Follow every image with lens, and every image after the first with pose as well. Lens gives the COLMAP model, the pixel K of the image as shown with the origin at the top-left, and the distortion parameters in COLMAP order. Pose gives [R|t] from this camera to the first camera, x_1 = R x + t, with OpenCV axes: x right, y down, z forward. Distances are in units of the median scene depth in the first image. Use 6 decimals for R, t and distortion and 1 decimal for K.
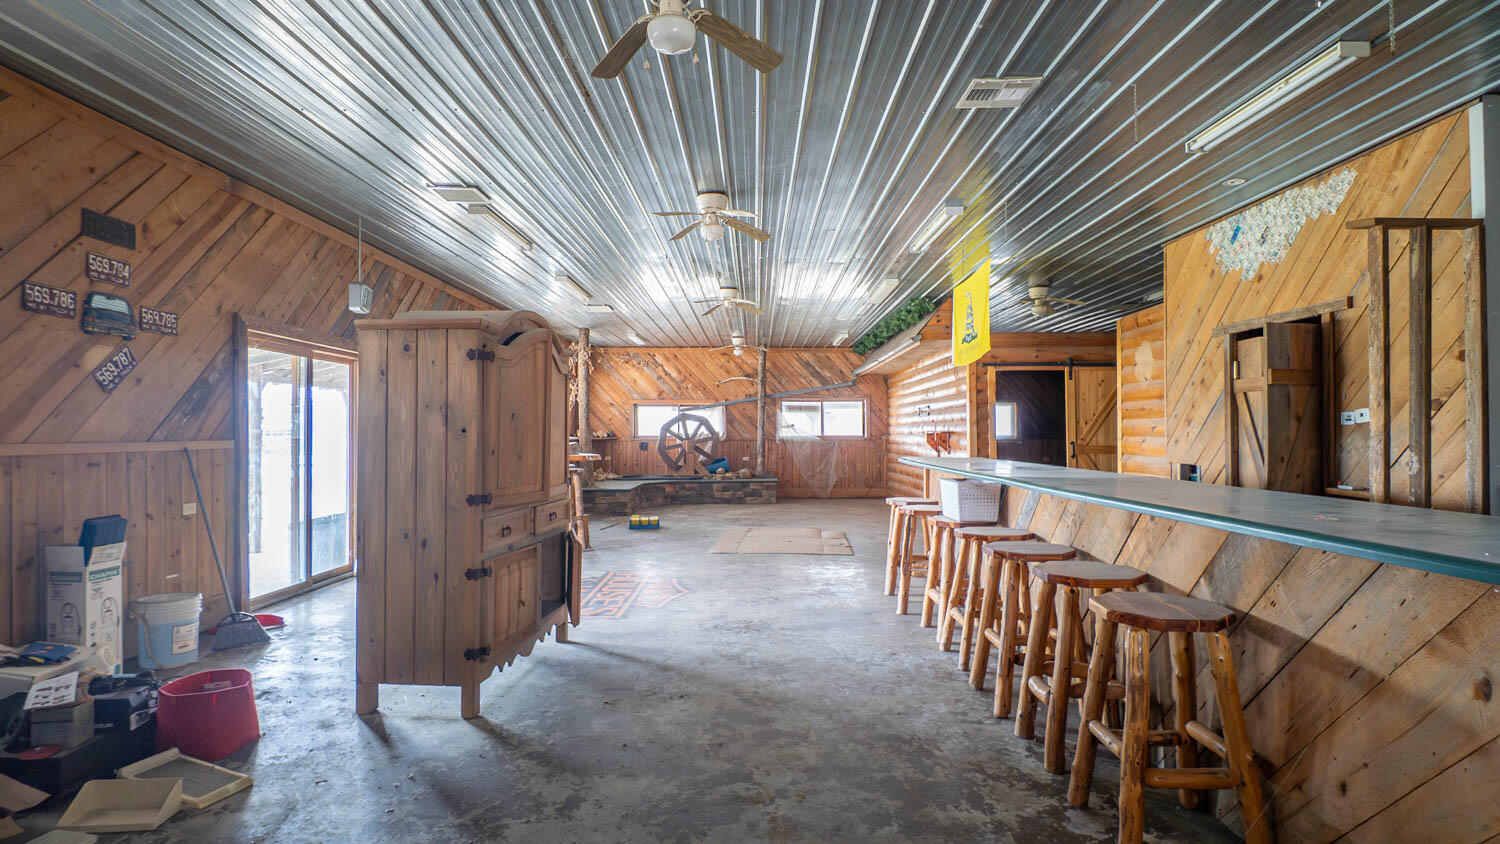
lens RADIAL K [[784.3, 0, 750.8], [0, 784.3, 432.2], [0, 0, 1]] dist [-0.003643, -0.005588]
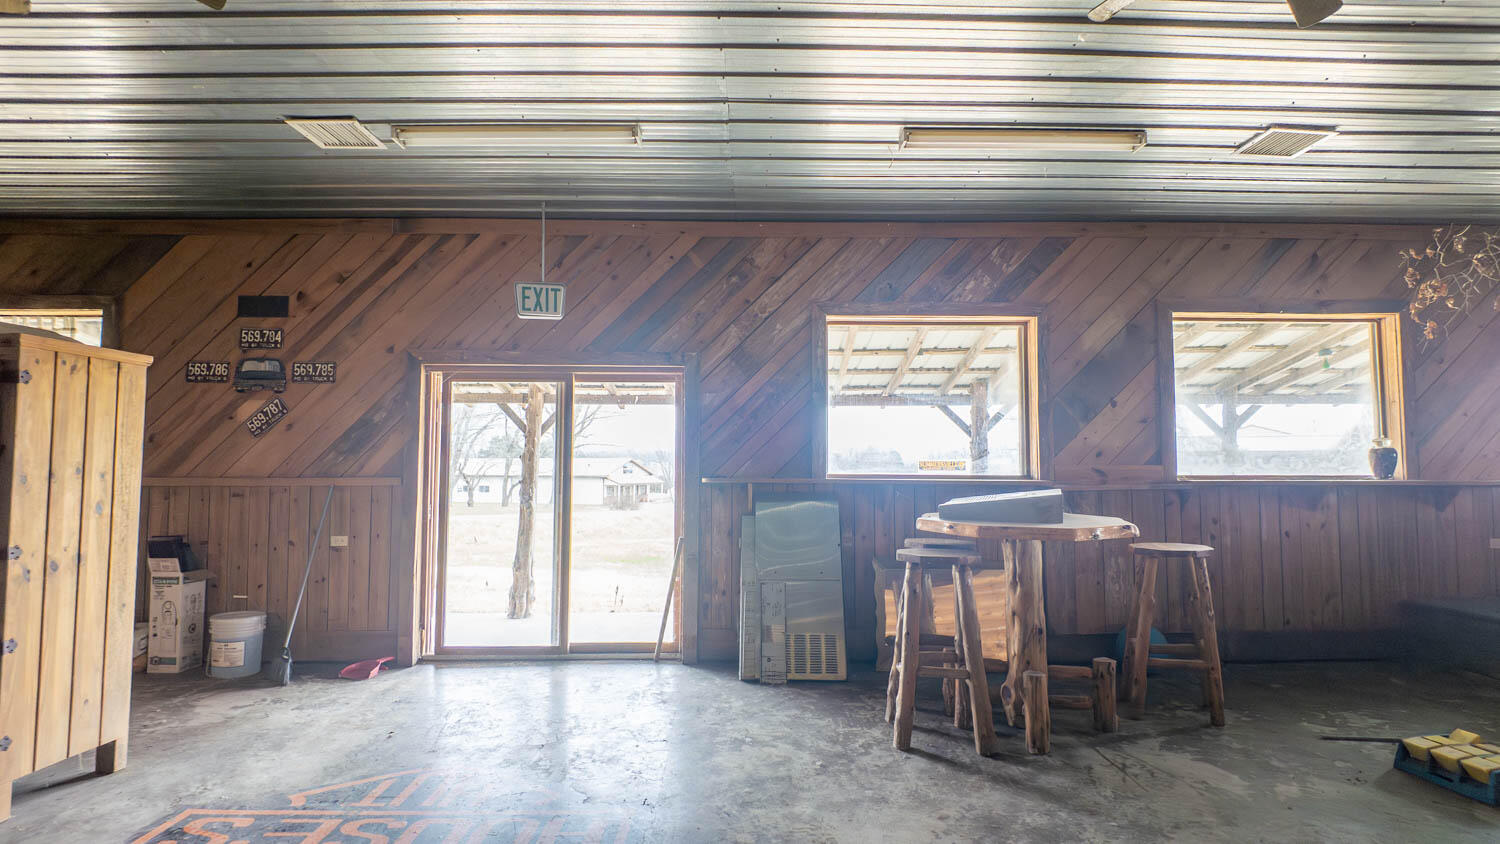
lens RADIAL K [[784.3, 0, 754.9], [0, 784.3, 428.4], [0, 0, 1]] dist [-0.003643, -0.005588]
pose [[0.020924, -0.052320, -0.998411, 0.416631], [-0.000724, 0.998629, -0.052346, -0.000603], [0.999781, 0.001818, 0.020857, 1.704026]]
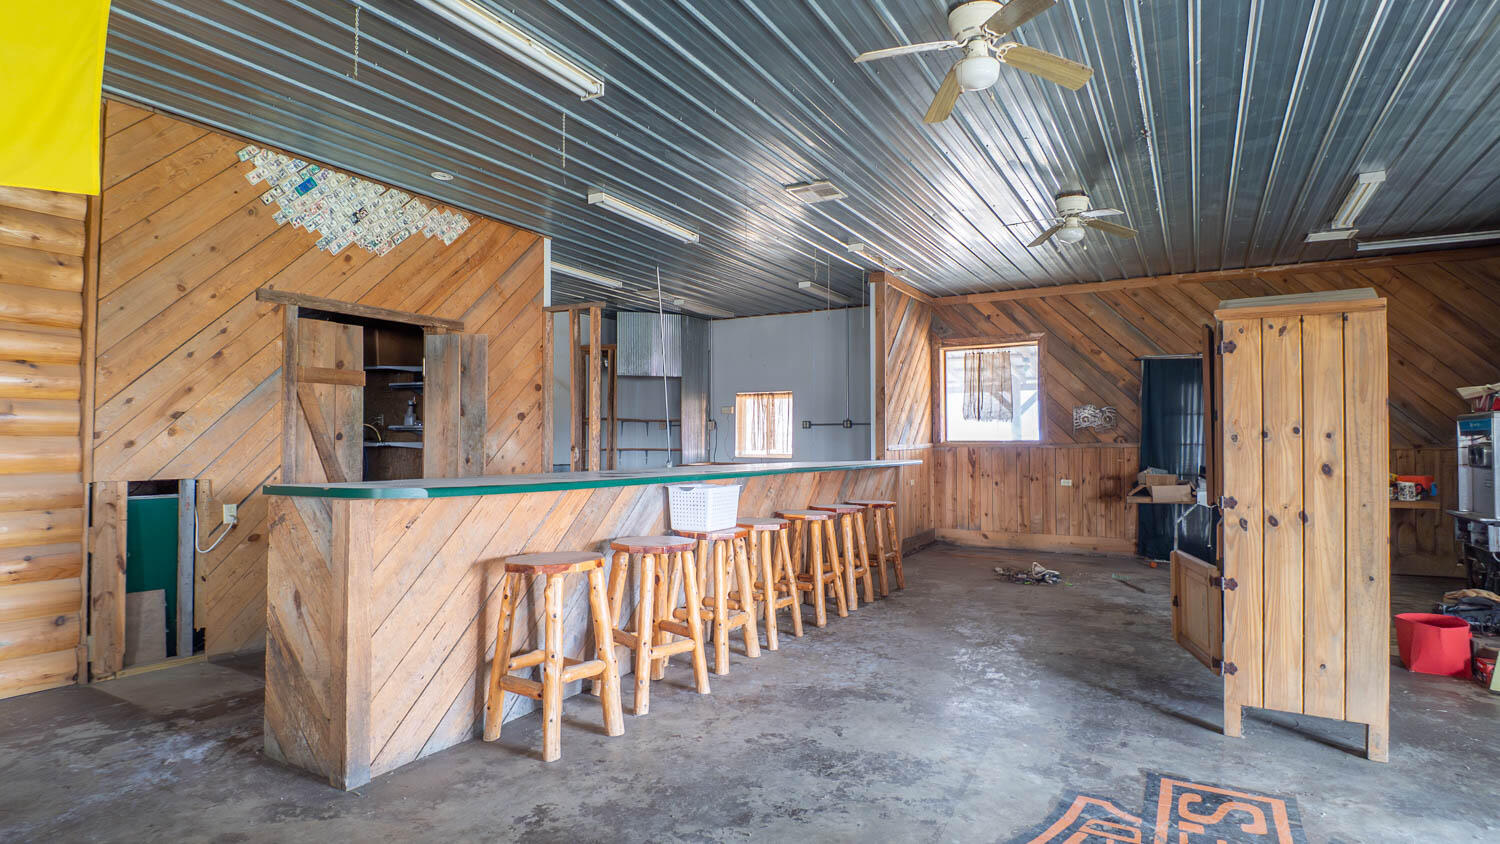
lens RADIAL K [[784.3, 0, 749.2], [0, 784.3, 424.8], [0, 0, 1]] dist [-0.003643, -0.005588]
pose [[-0.871525, 0.007674, 0.490292, -0.236991], [-0.003835, 0.999740, -0.022465, 0.014833], [-0.490337, -0.021459, -0.871269, 1.979067]]
